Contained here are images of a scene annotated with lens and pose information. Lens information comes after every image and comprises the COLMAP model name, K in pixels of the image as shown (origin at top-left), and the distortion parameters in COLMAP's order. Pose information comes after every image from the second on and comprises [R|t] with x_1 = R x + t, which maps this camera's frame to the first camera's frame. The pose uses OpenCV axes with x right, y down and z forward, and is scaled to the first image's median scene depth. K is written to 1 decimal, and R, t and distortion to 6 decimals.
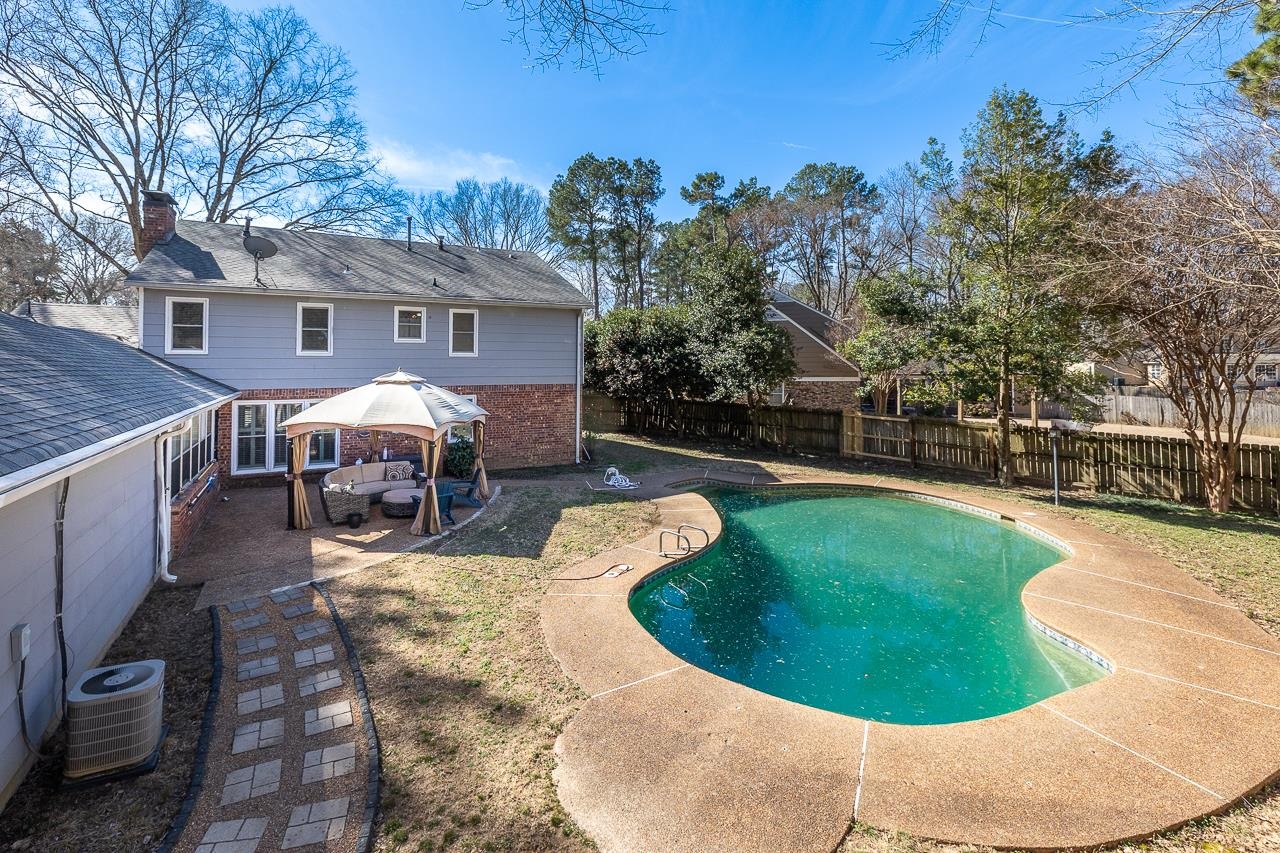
lens RADIAL K [[613.5, 0, 605.0], [0, 613.5, 347.6], [0, 0, 1]] dist [0.003507, -0.000528]
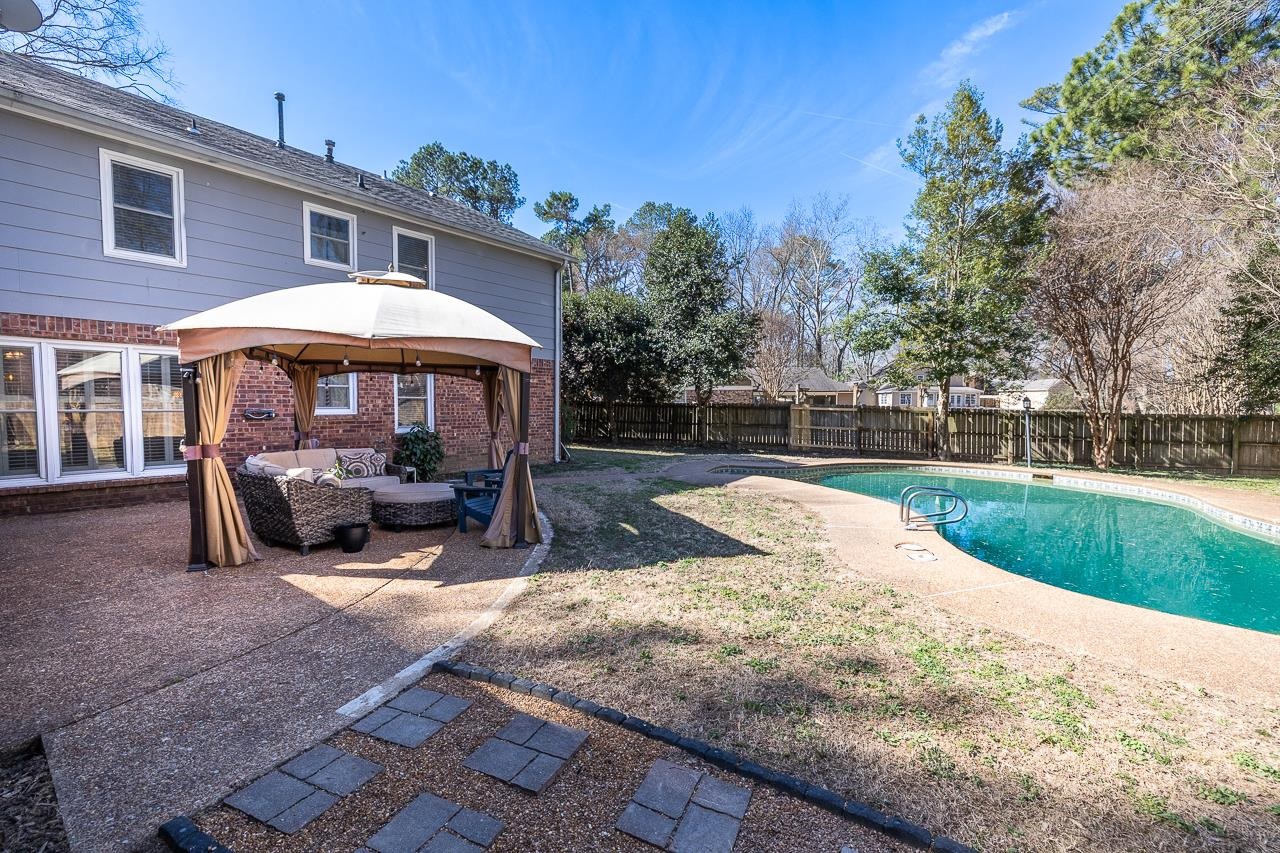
lens RADIAL K [[551.1, 0, 642.9], [0, 551.1, 438.0], [0, 0, 1]] dist [0.004789, -0.002359]
pose [[0.905015, -0.024373, 0.424681, -0.232700], [-0.006179, 0.997499, 0.070414, 0.102125], [-0.425335, -0.066349, 0.902601, 0.302082]]
